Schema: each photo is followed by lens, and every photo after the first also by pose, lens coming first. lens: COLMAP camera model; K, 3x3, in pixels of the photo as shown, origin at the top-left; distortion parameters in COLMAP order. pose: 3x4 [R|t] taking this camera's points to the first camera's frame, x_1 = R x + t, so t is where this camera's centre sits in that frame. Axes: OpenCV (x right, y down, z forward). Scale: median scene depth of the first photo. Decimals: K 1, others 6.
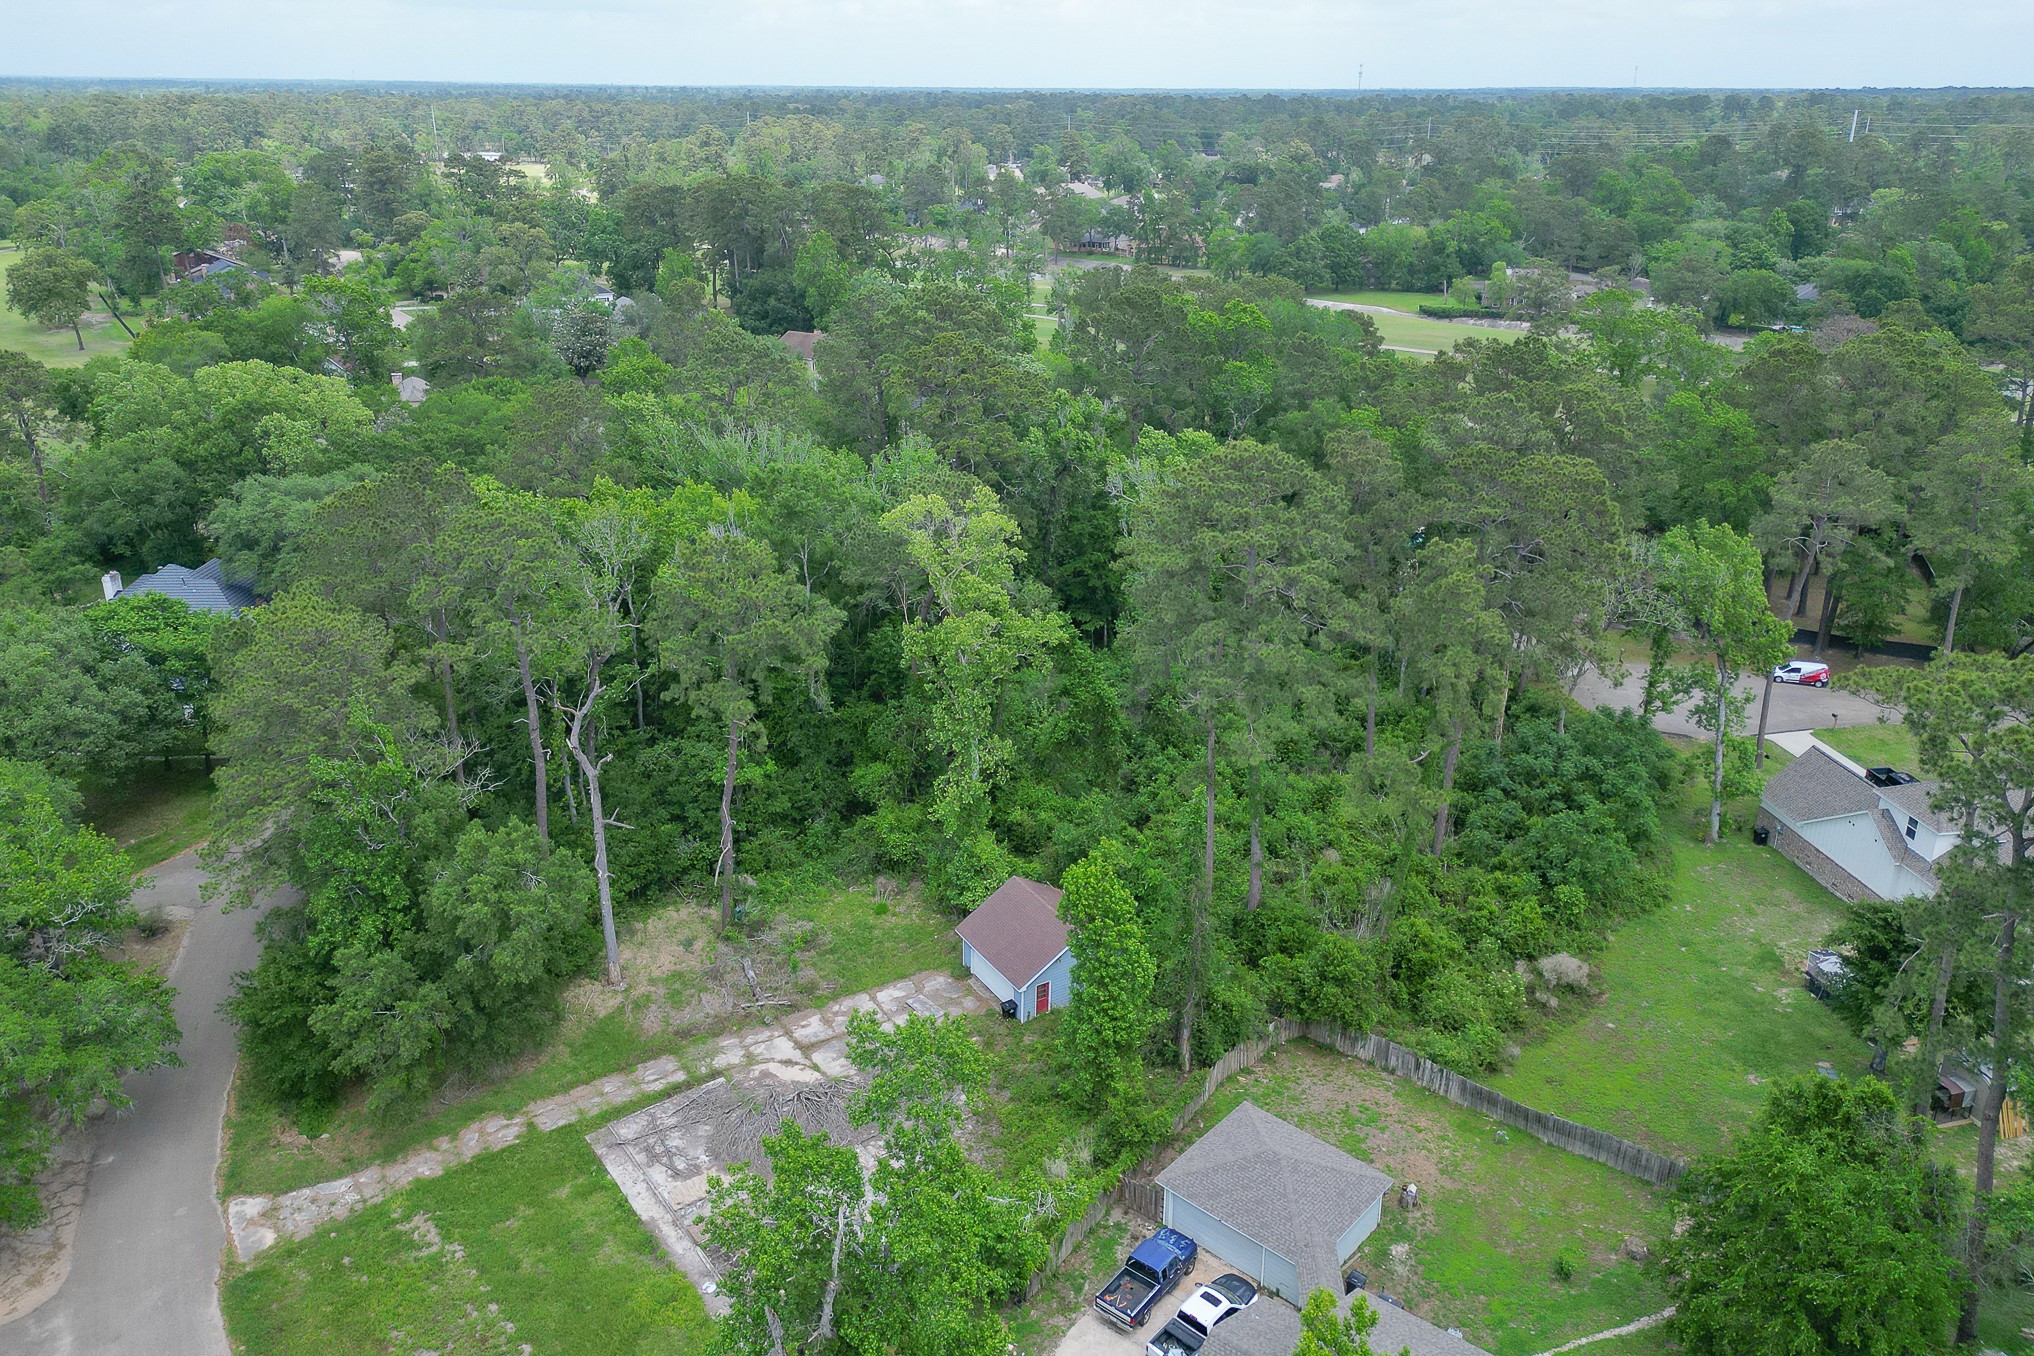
lens RADIAL K [[1432.6, 0, 1024.2], [0, 1432.6, 514.1], [0, 0, 1]] dist [0.060462, -0.048028]
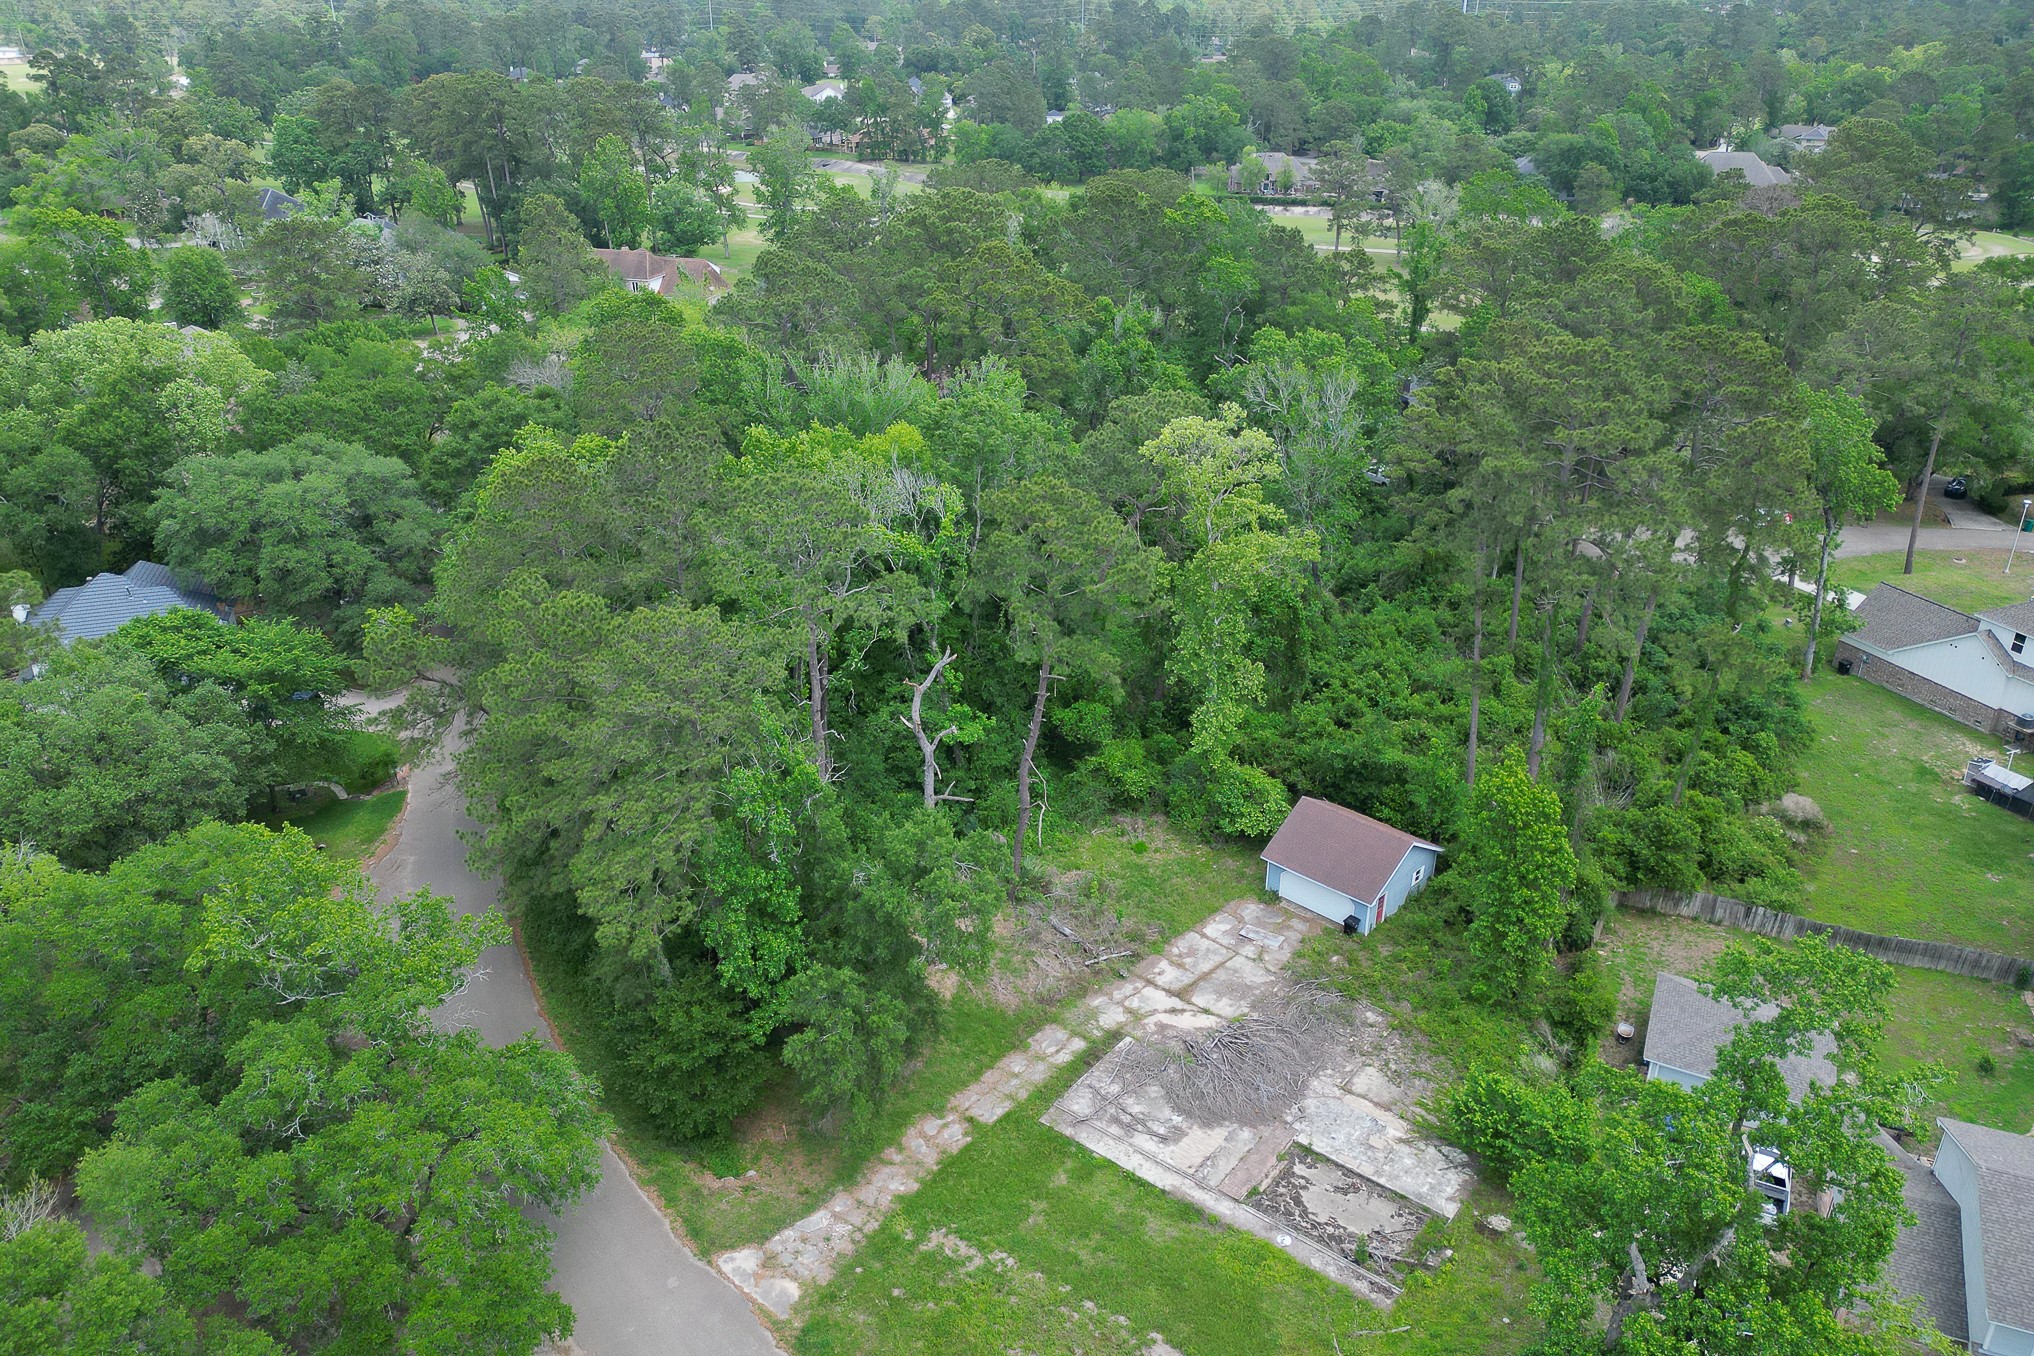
lens RADIAL K [[1432.6, 0, 966.4], [0, 1432.6, 606.4], [0, 0, 1]] dist [0.060462, -0.048028]
pose [[0.965858, -0.108199, 0.235396, -0.464552], [0.077326, 0.987595, 0.136665, -0.032176], [-0.247262, -0.113797, 0.962243, 0.120707]]
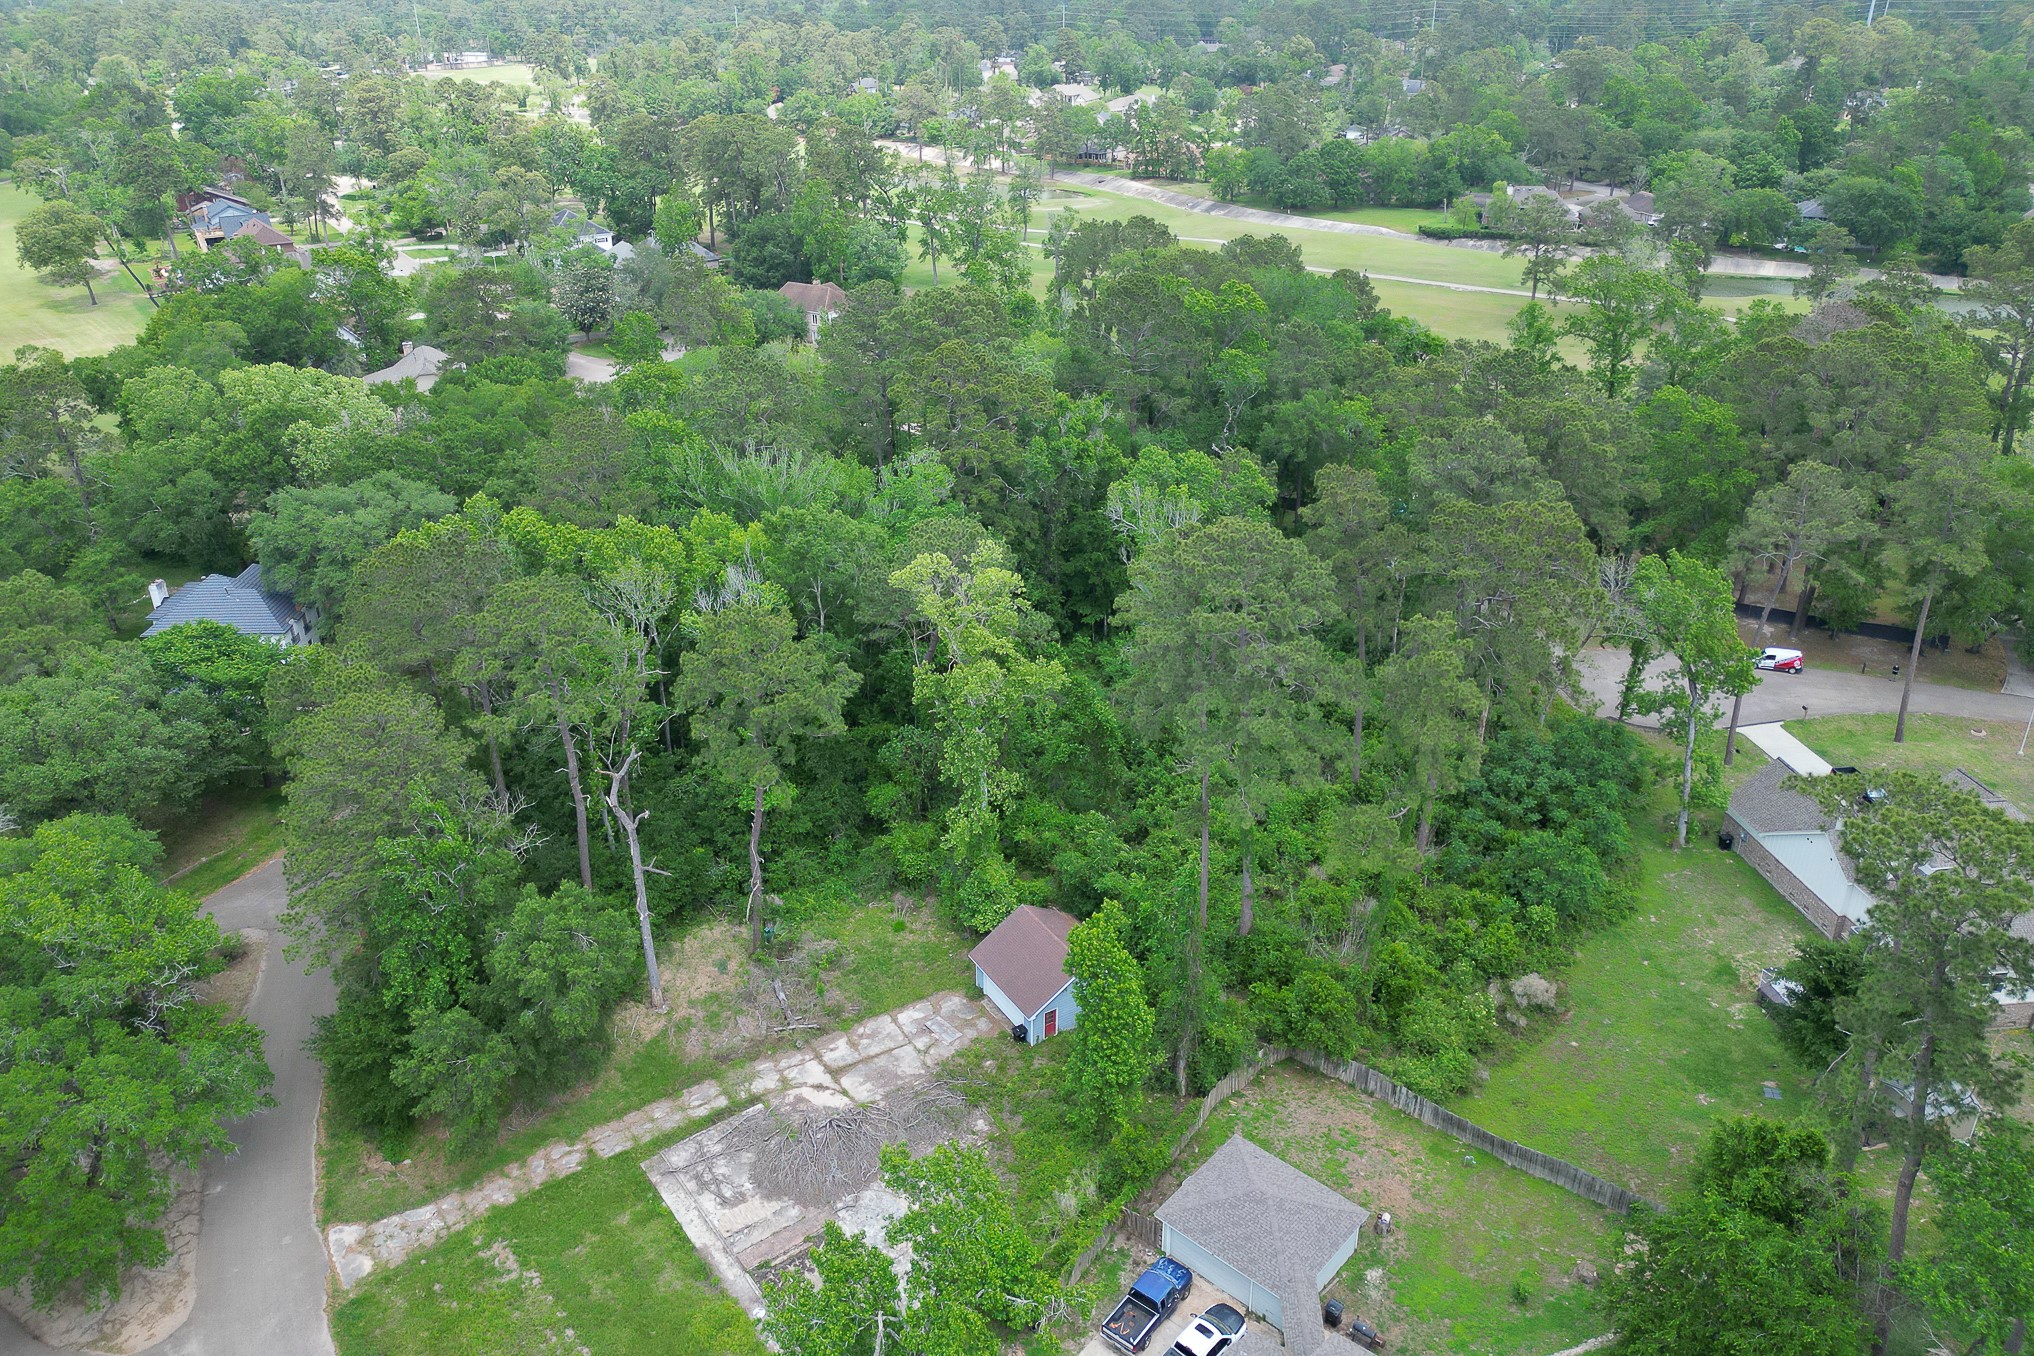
lens RADIAL K [[1432.6, 0, 1002.1], [0, 1432.6, 522.4], [0, 0, 1]] dist [0.060462, -0.048028]
pose [[0.999786, -0.013828, -0.015402, -0.001570], [0.015228, 0.995373, 0.094877, -0.139736], [0.014019, -0.095091, 0.995370, -0.047288]]
